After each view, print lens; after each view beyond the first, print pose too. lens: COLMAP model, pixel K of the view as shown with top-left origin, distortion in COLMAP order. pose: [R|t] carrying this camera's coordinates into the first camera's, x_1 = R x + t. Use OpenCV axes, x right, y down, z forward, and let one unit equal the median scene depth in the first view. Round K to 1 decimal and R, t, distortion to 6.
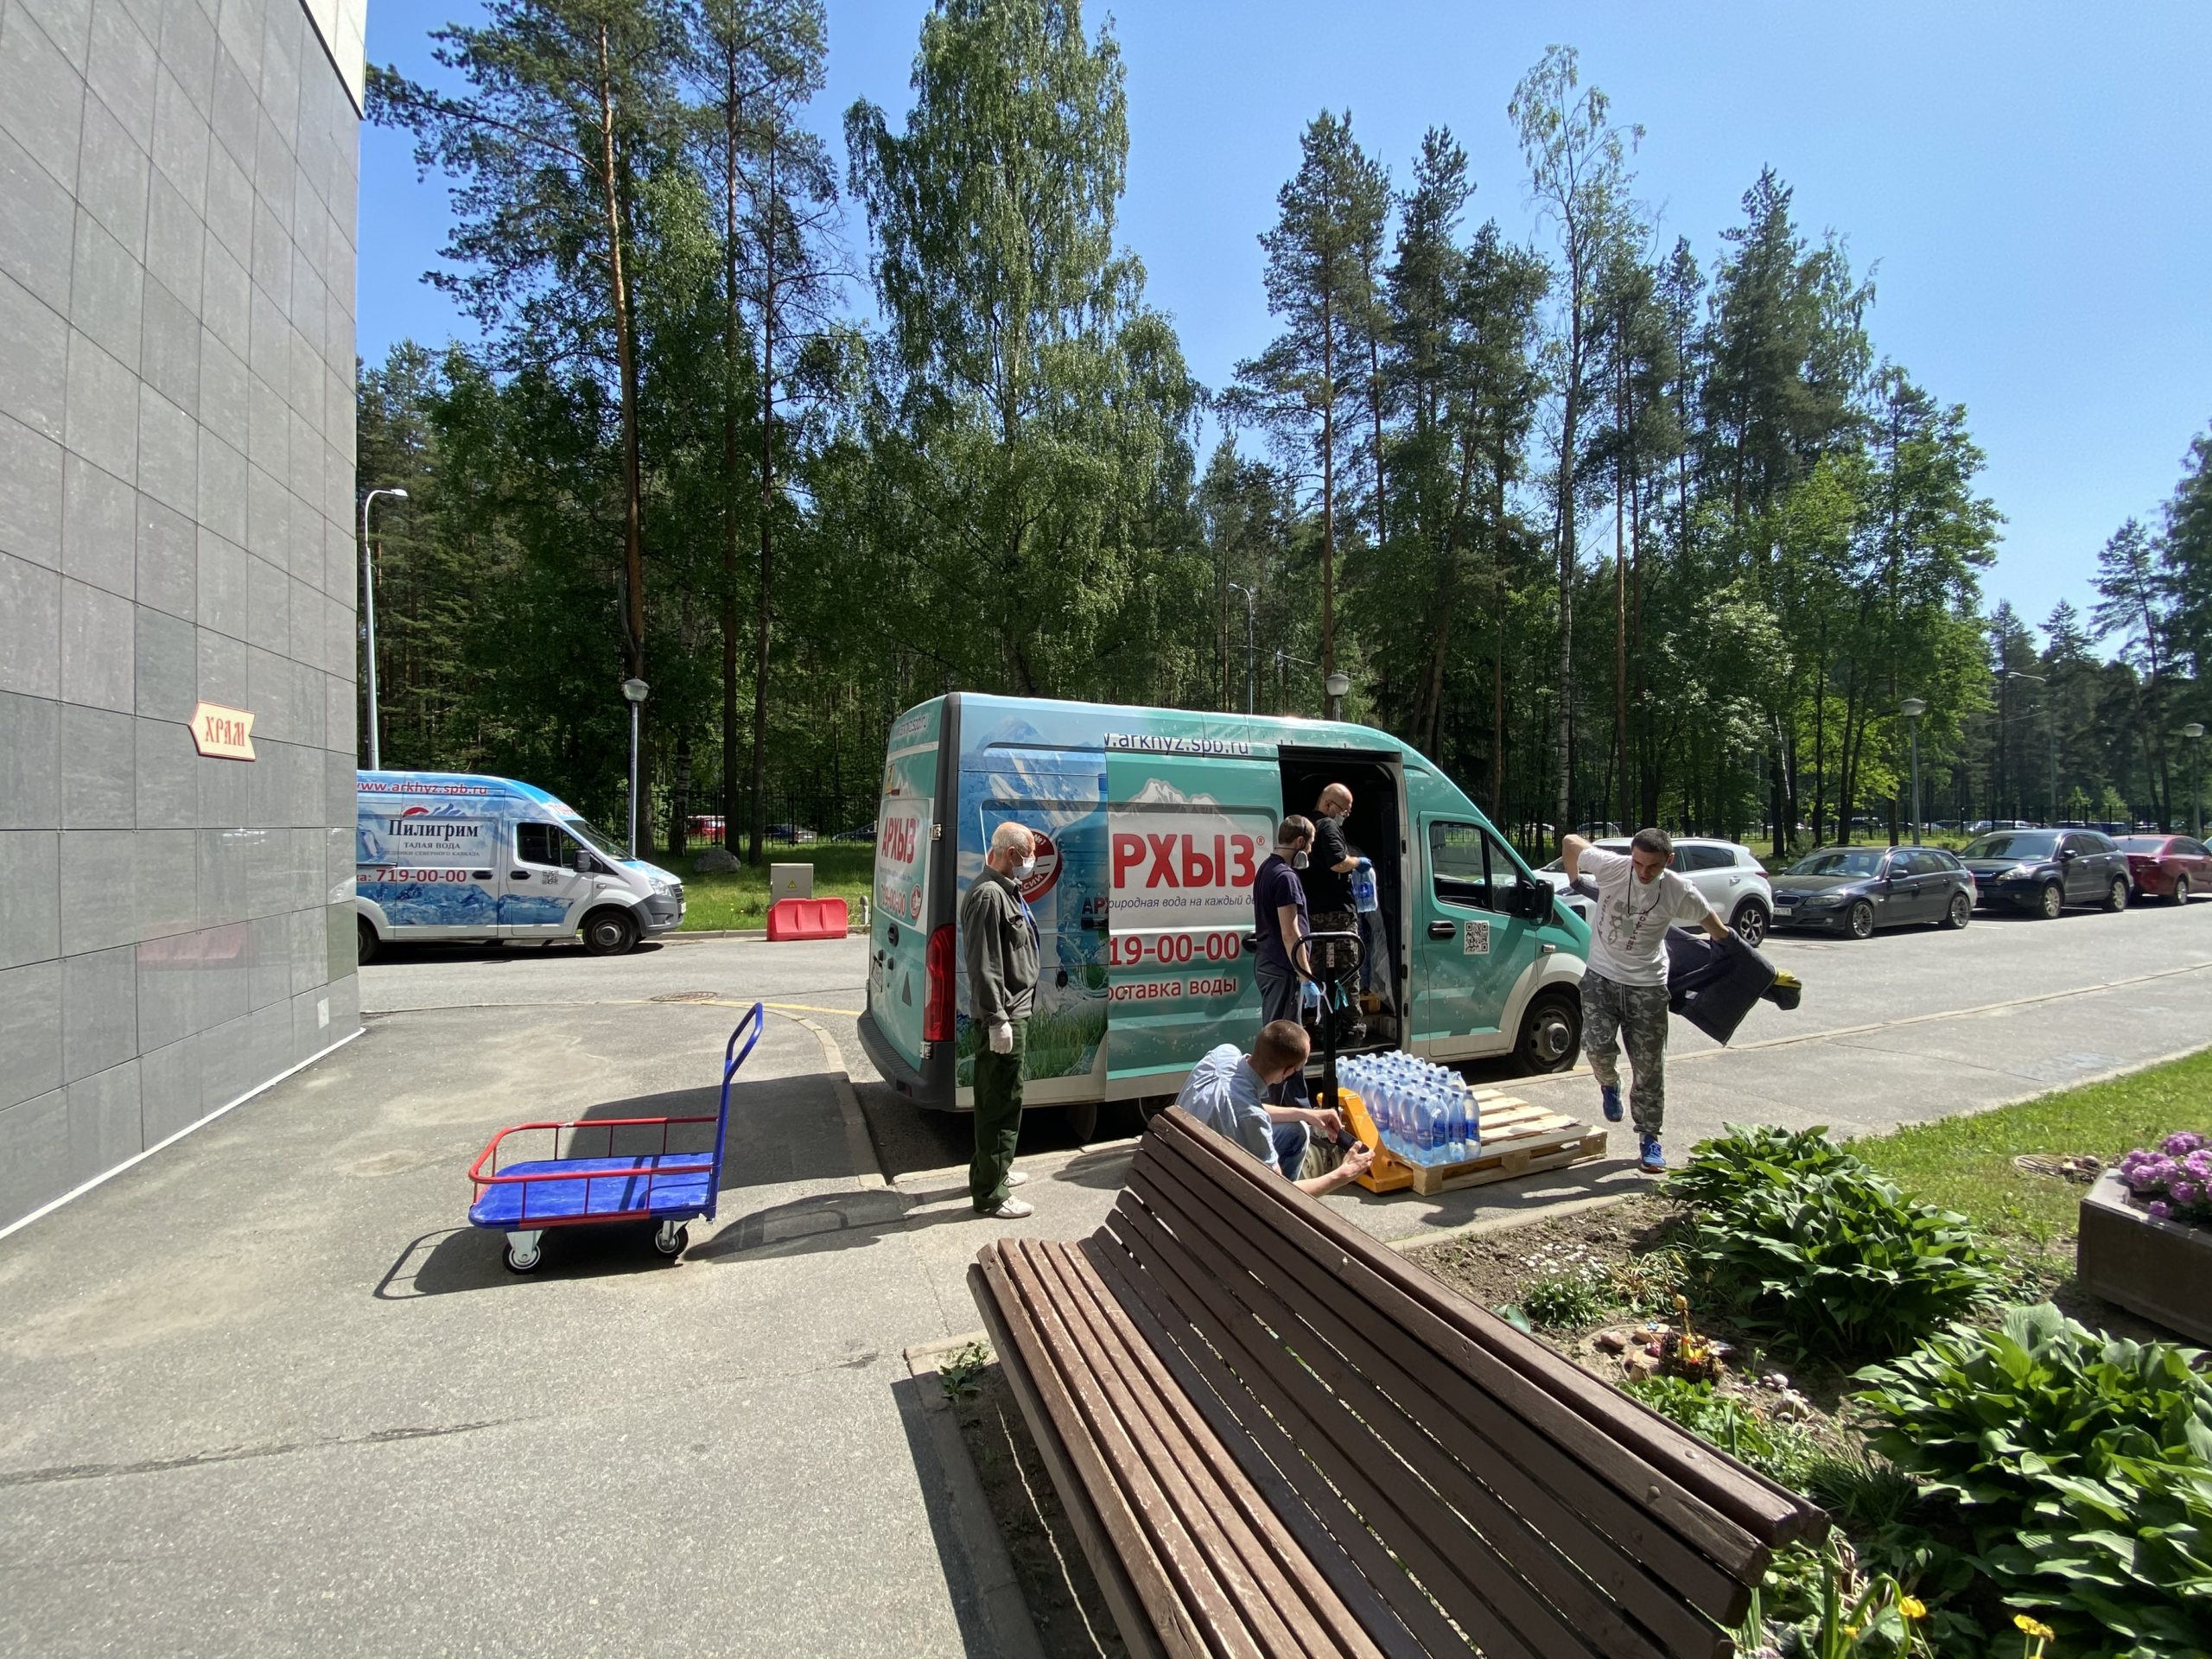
lens RADIAL K [[892.5, 0, 1096.7], [0, 892.5, 828.8], [0, 0, 1]] dist [-0.001416, -0.000060]
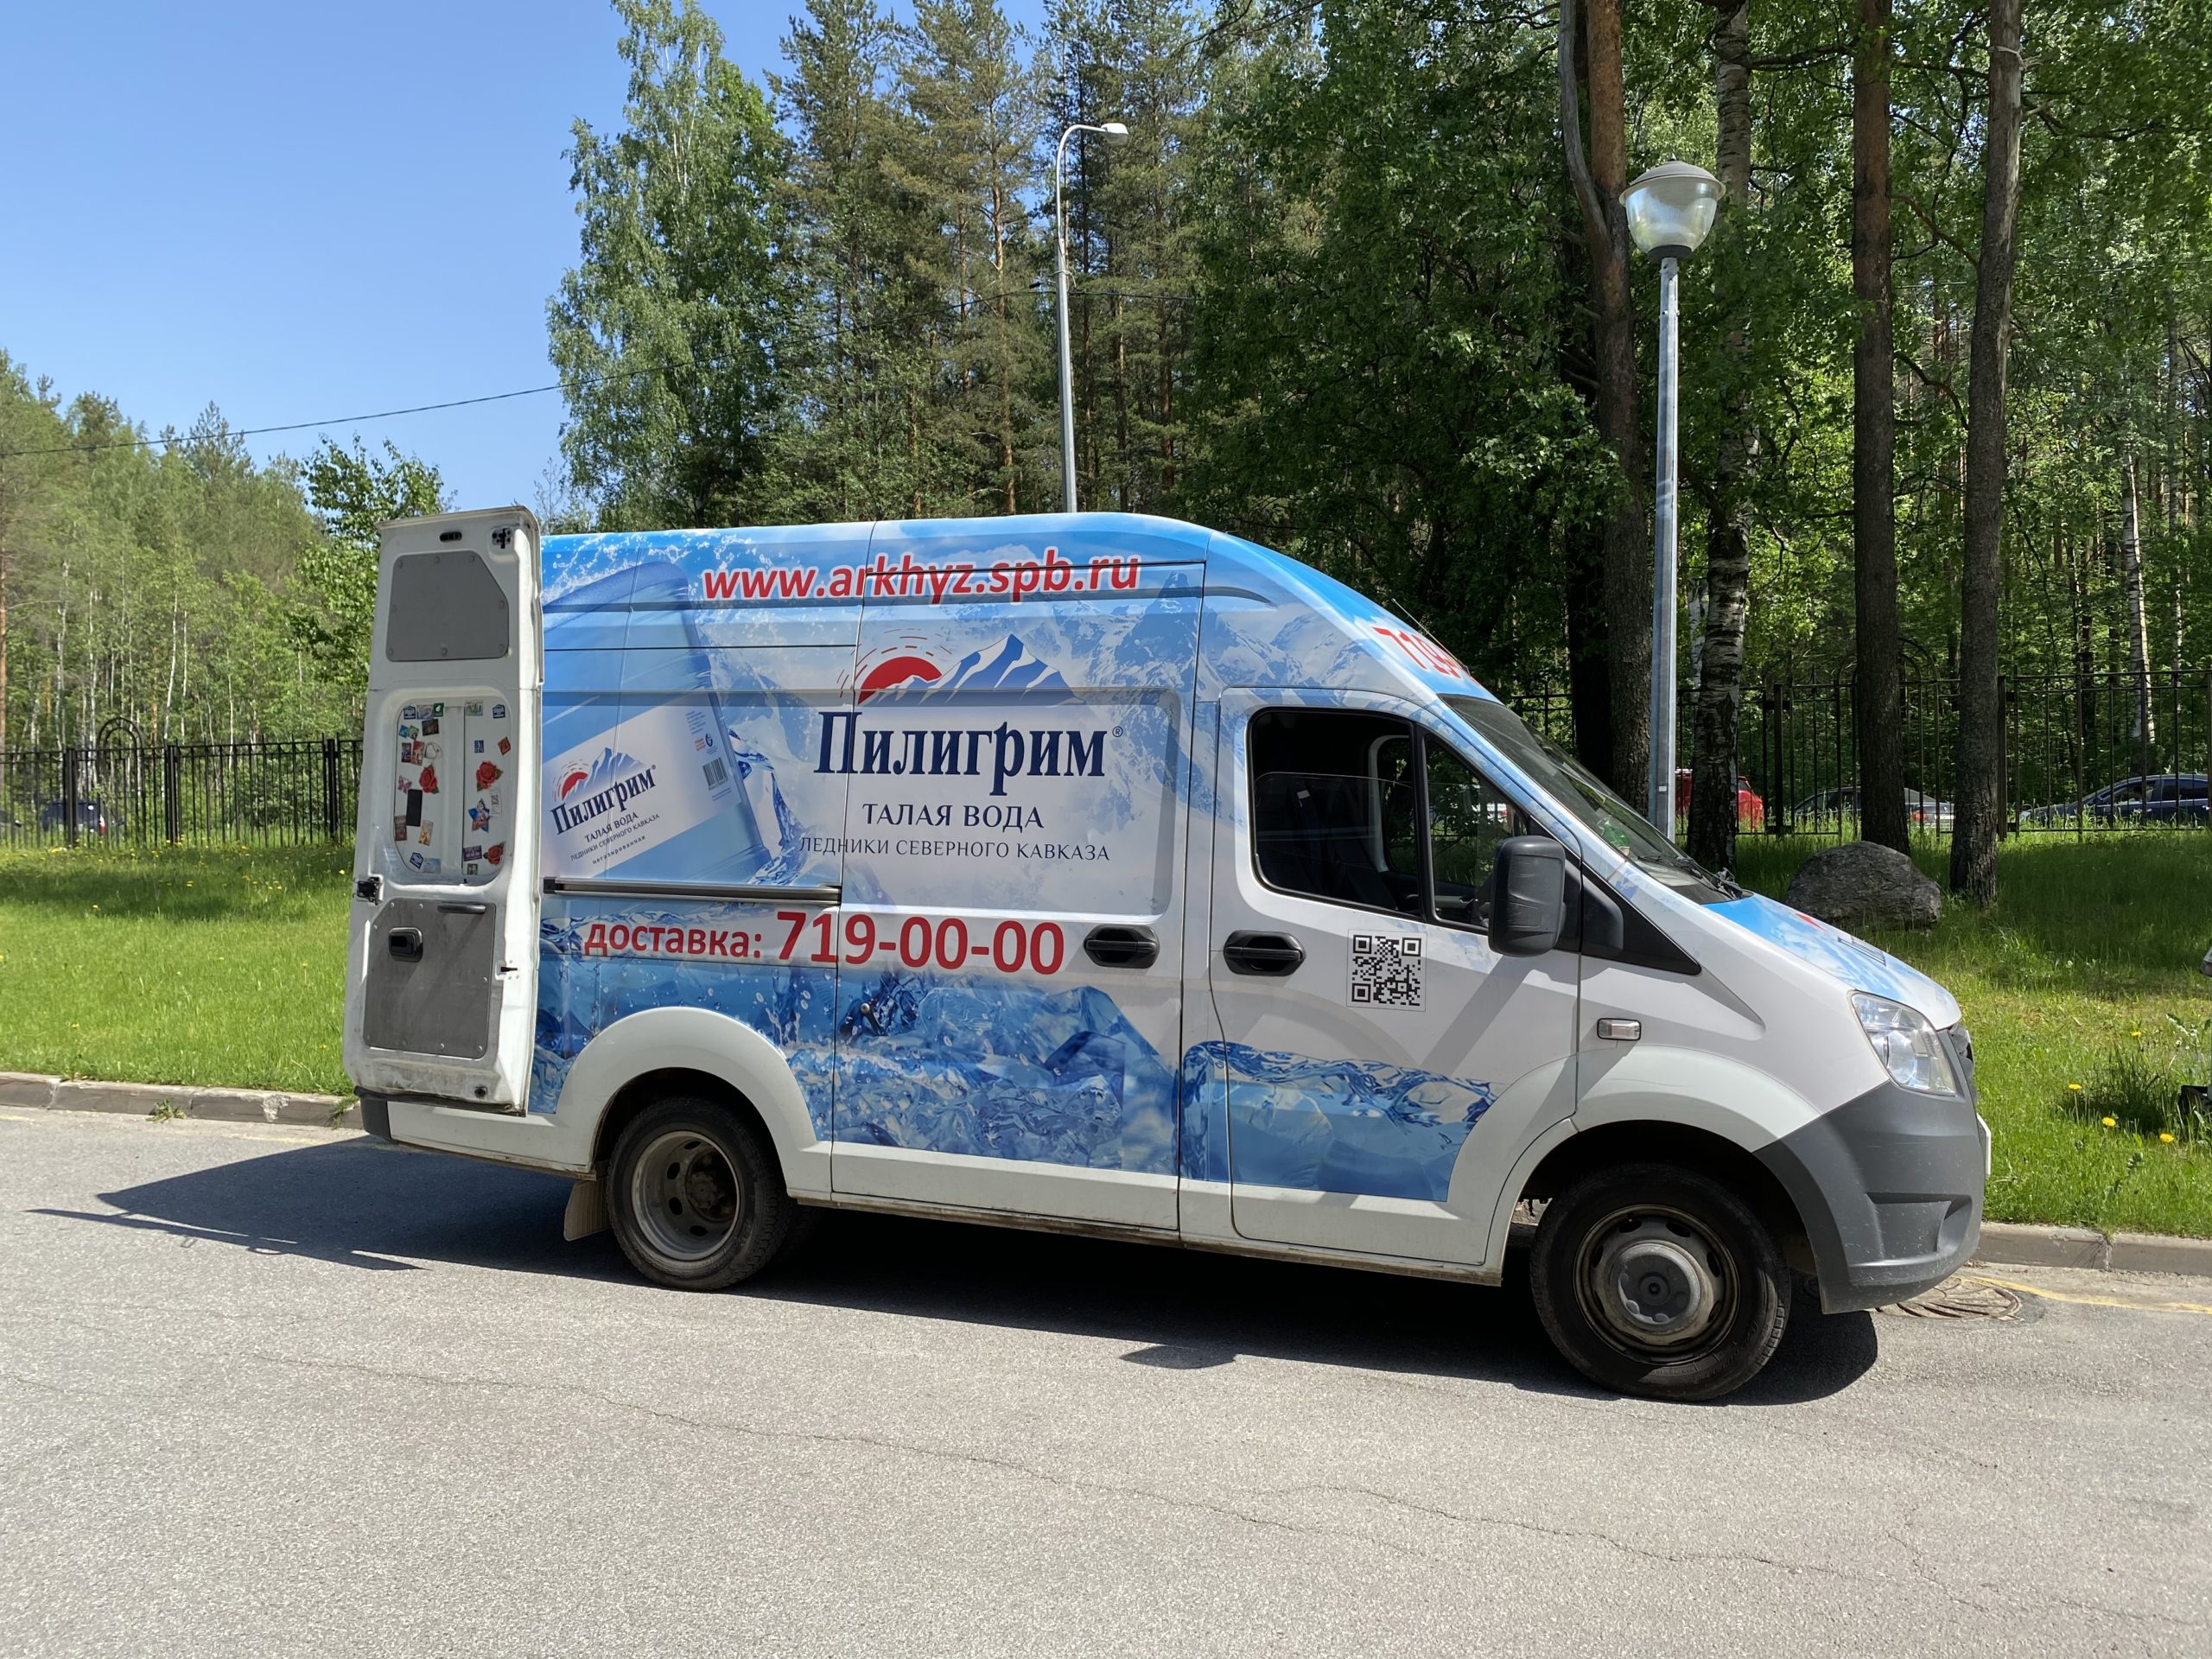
lens RADIAL K [[1633.8, 0, 1103.6], [0, 1633.8, 818.1], [0, 0, 1]] dist [0.084072, 0.001862]
pose [[0.762387, -0.003562, -0.647112, -0.427566], [0.004167, 0.999991, -0.000594, 0.019692], [0.647108, -0.002244, 0.762395, 0.685932]]
